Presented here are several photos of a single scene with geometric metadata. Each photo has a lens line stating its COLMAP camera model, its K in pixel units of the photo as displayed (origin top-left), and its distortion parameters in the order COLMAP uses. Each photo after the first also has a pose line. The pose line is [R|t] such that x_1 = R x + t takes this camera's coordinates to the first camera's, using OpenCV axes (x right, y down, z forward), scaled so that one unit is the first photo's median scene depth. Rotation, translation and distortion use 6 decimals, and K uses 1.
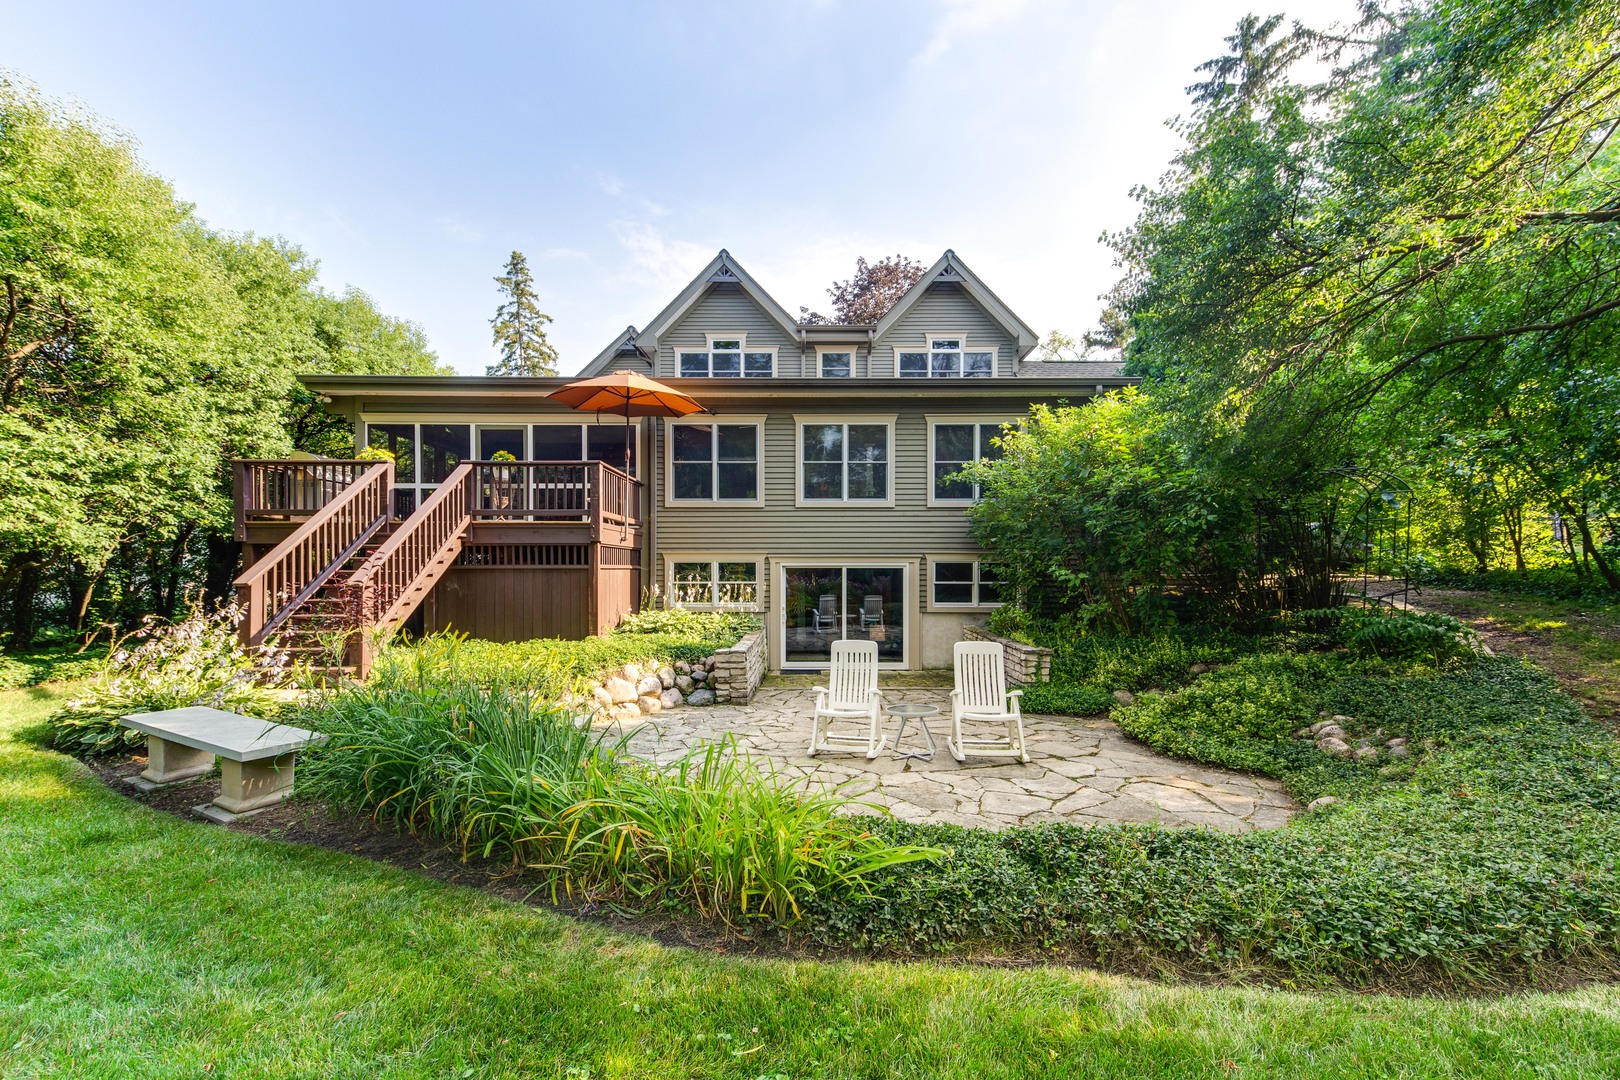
lens RADIAL K [[685.9, 0, 814.4], [0, 685.9, 562.2], [0, 0, 1]] dist [0.037548, 0.000889]
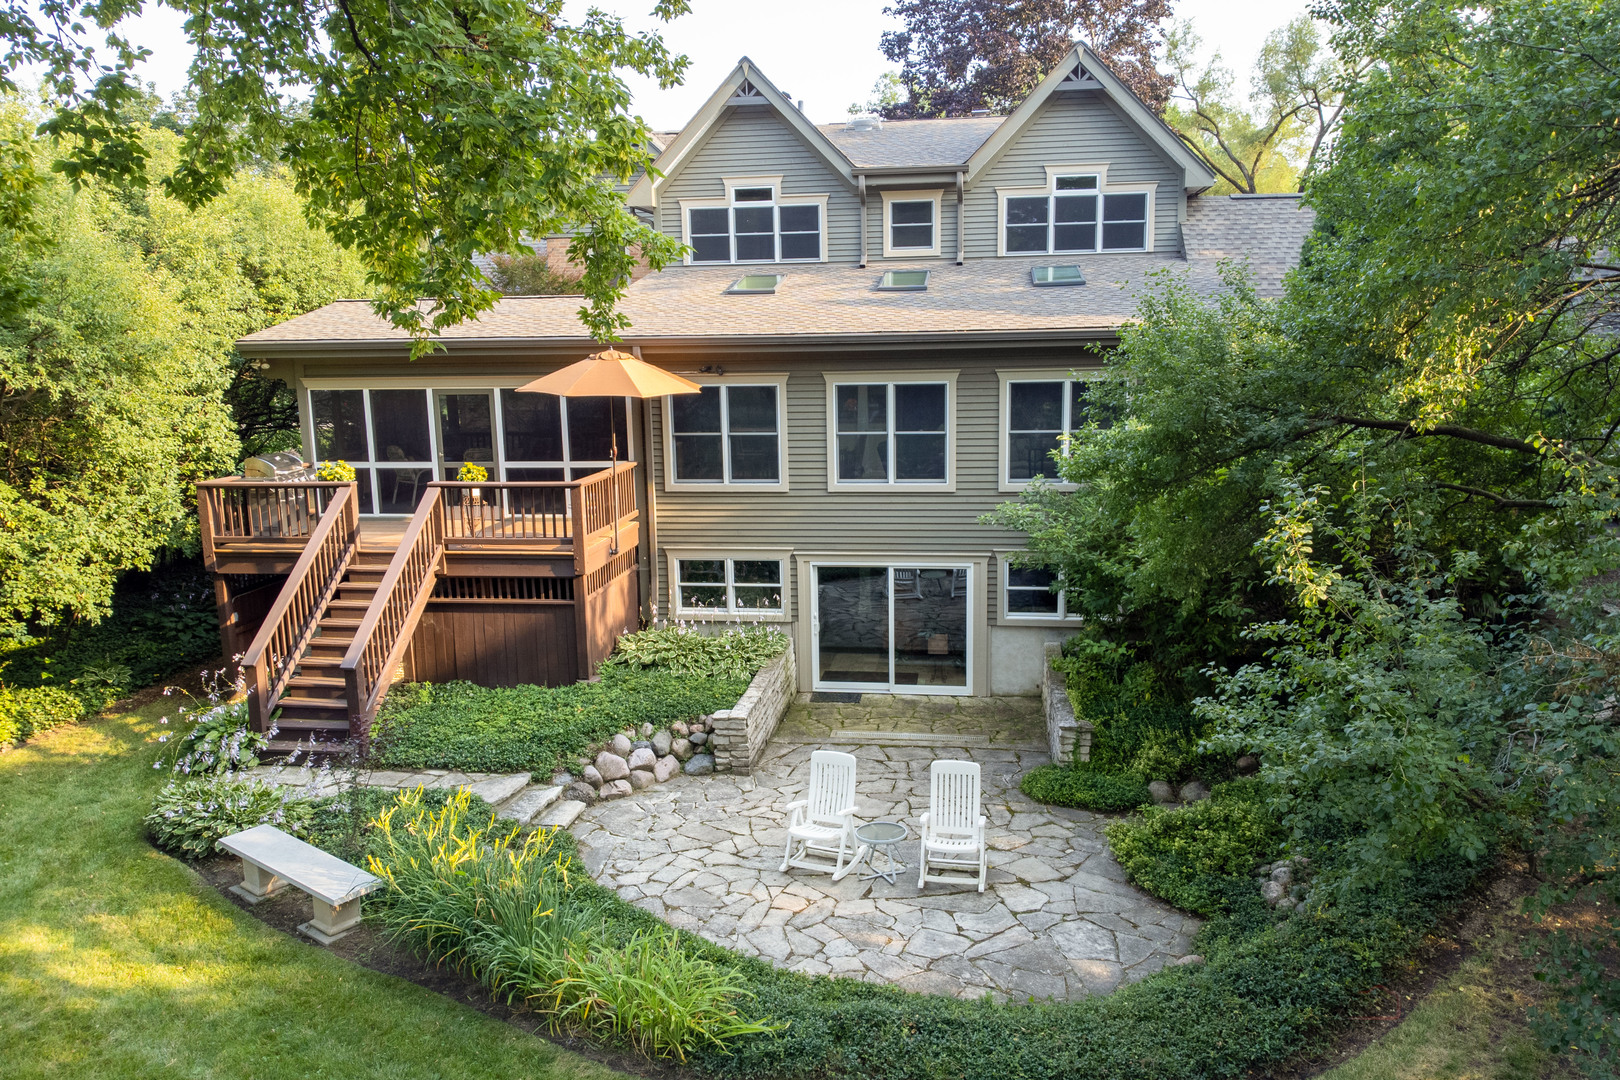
lens RADIAL K [[1226.9, 0, 811.3], [0, 1226.9, 533.9], [0, 0, 1]] dist [0.044730, -0.020690]
pose [[0.989890, 0.005231, -0.141743, 0.156064], [0.020174, 0.983967, 0.177206, -0.288466], [0.140398, -0.178274, 0.973913, -0.377118]]
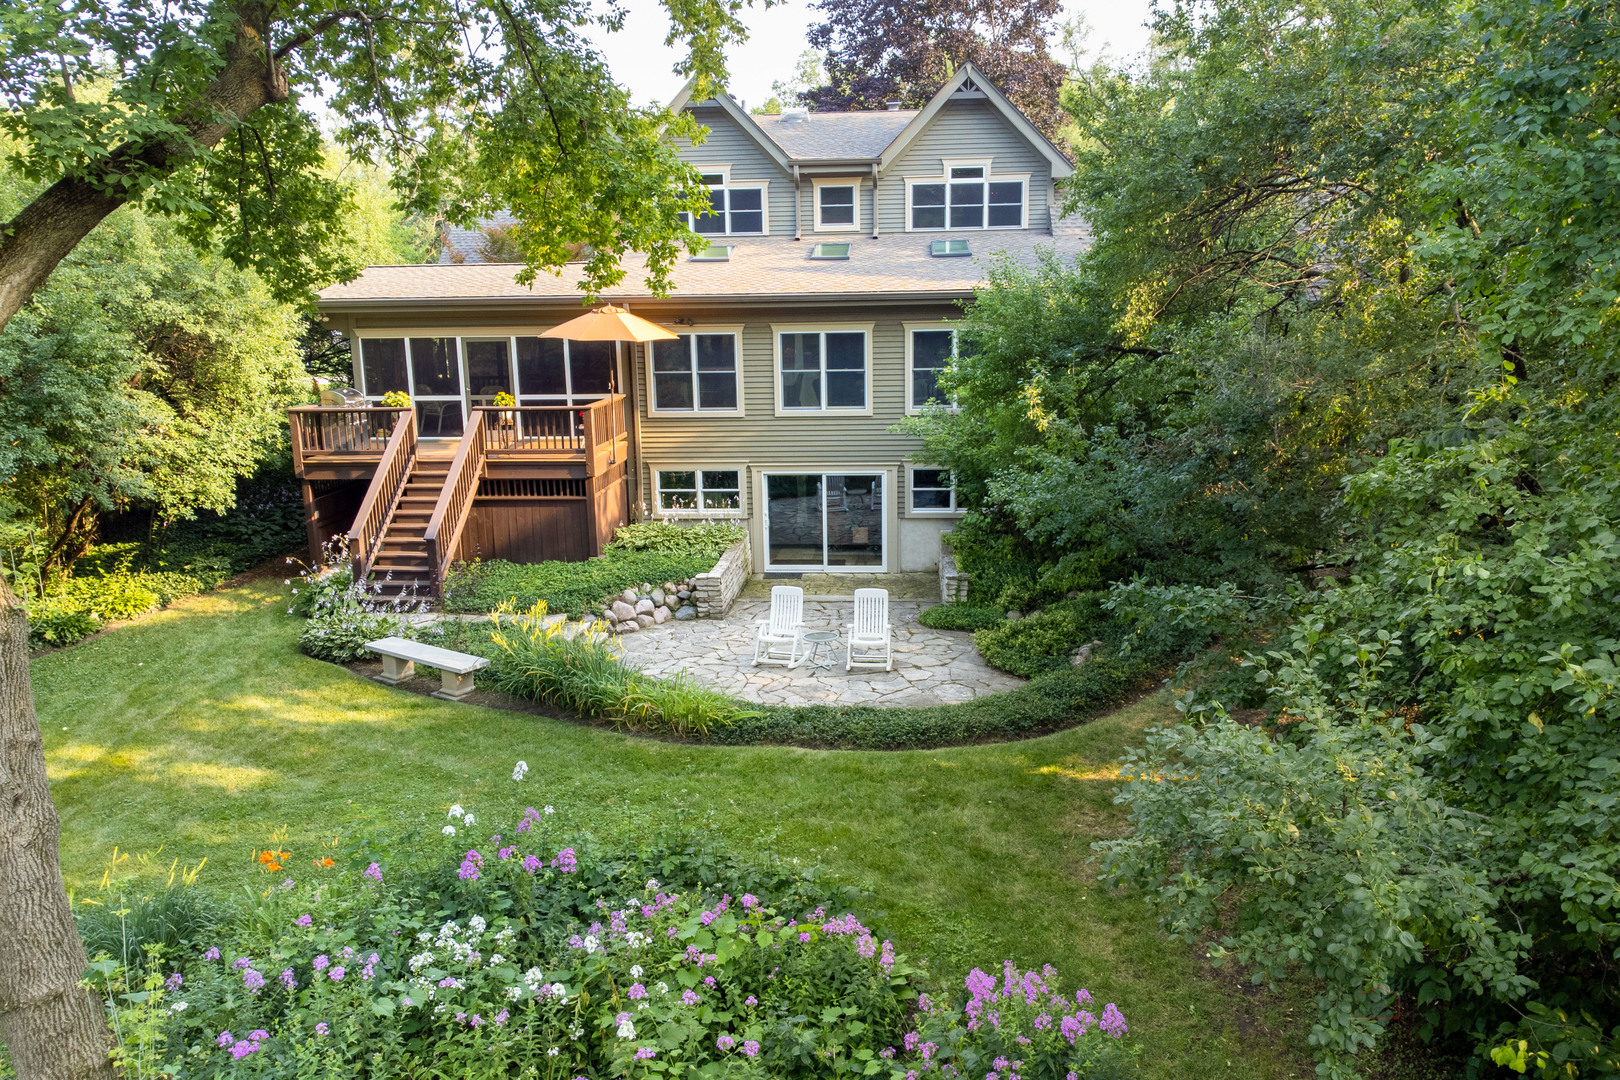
lens RADIAL K [[1226.9, 0, 815.7], [0, 1226.9, 541.3], [0, 0, 1]] dist [0.044730, -0.020690]
pose [[0.996931, -0.001791, -0.078266, 0.179090], [0.018534, 0.976717, 0.213728, -0.294465], [0.076061, -0.214523, 0.973753, -0.820430]]
